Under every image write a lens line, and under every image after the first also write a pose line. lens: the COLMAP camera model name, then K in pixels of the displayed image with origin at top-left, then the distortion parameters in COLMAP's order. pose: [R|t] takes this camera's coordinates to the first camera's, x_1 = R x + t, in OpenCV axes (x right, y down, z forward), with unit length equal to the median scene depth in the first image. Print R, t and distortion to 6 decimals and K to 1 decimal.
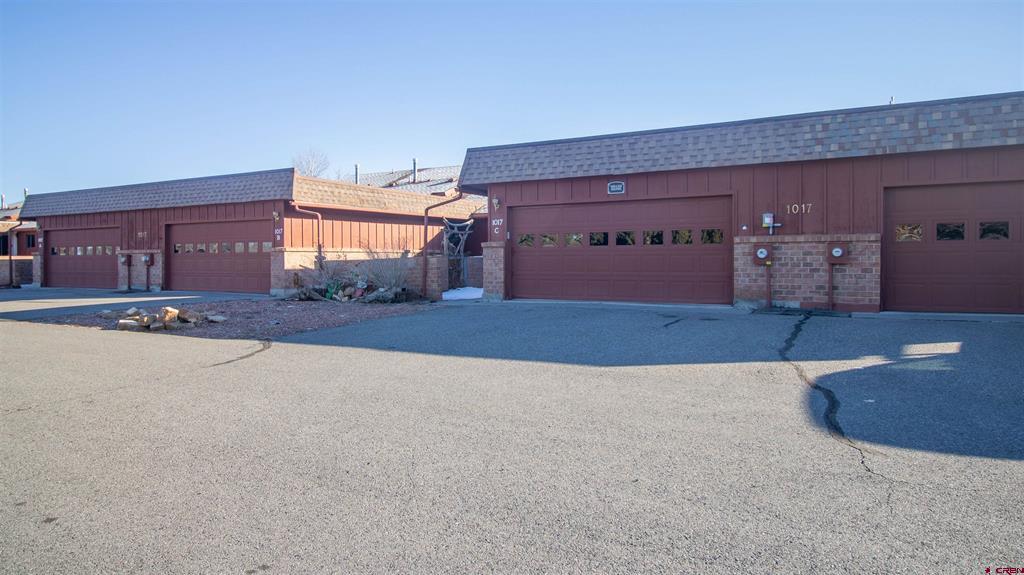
lens RADIAL K [[643.8, 0, 516.1], [0, 643.8, 295.8], [0, 0, 1]] dist [0.012355, -0.005052]
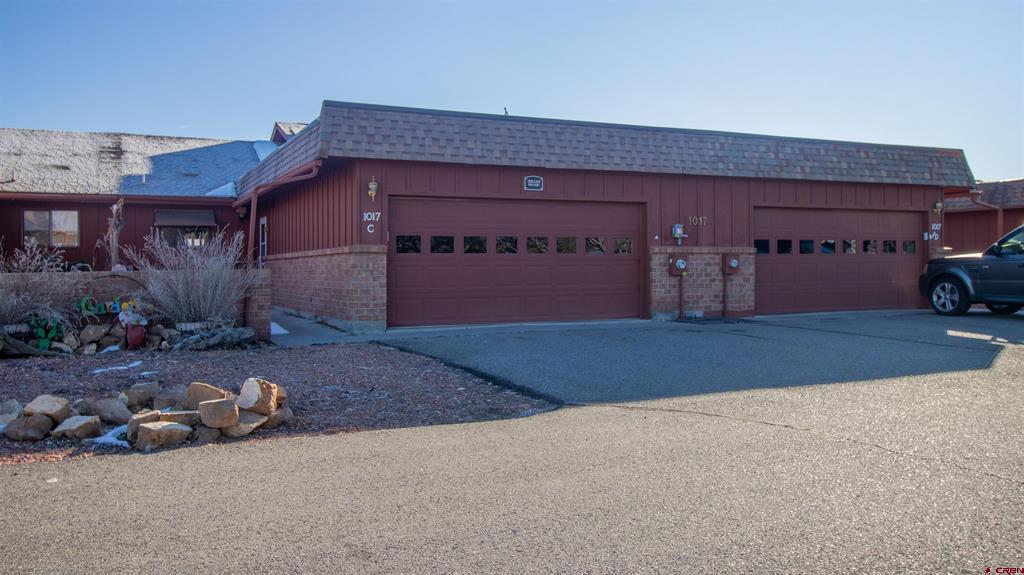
lens RADIAL K [[820.4, 0, 515.9], [0, 820.4, 294.3], [0, 0, 1]] dist [0.021160, -0.007388]
pose [[0.598258, -0.024238, 0.800937, -0.732633], [0.049565, 0.998748, -0.006798, -0.021411], [-0.799769, 0.043766, 0.598710, 0.417984]]
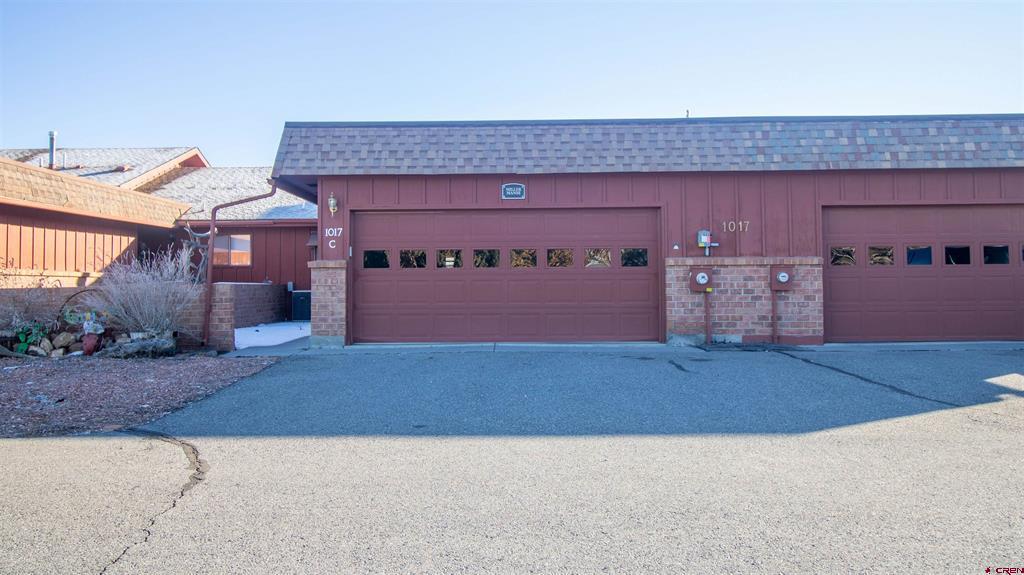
lens RADIAL K [[820.4, 0, 513.6], [0, 820.4, 279.8], [0, 0, 1]] dist [0.021160, -0.007388]
pose [[0.889276, 0.002888, 0.457362, -0.298744], [0.027653, 0.997811, -0.060069, -0.006427], [-0.456534, 0.066066, 0.887250, 0.159339]]
